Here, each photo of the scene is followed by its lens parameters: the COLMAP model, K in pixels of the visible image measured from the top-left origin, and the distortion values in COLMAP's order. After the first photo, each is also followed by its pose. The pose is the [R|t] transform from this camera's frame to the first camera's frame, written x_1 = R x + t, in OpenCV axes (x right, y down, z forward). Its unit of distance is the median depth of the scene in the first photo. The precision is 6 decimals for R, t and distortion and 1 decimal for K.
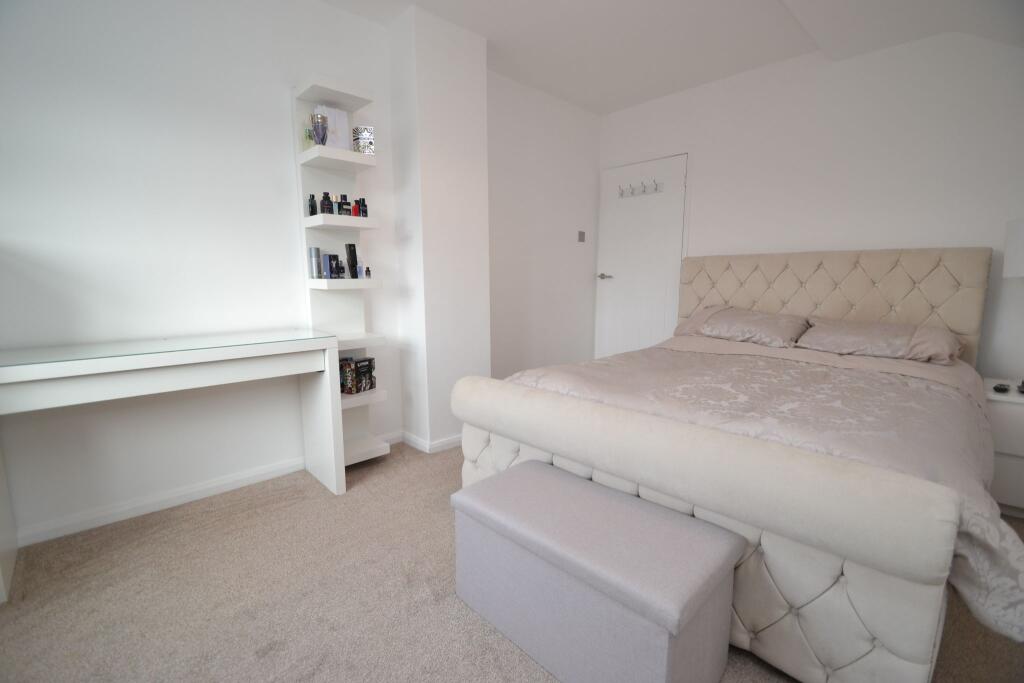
lens RADIAL K [[458.3, 0, 507.8], [0, 458.3, 349.8], [0, 0, 1]] dist [0.003398, -0.008940]
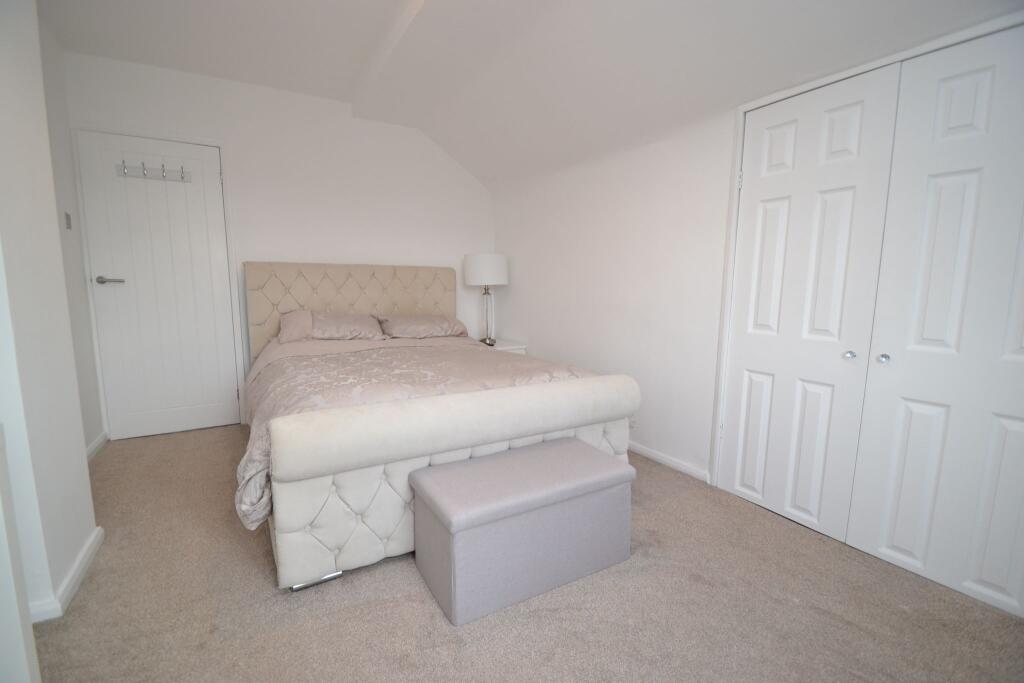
lens RADIAL K [[458.3, 0, 508.7], [0, 458.3, 340.8], [0, 0, 1]] dist [0.003398, -0.008940]
pose [[0.218536, -0.110855, 0.969512, -0.515087], [0.143773, 0.986342, 0.080372, -0.050521], [-0.965179, 0.121825, 0.231489, 0.355787]]
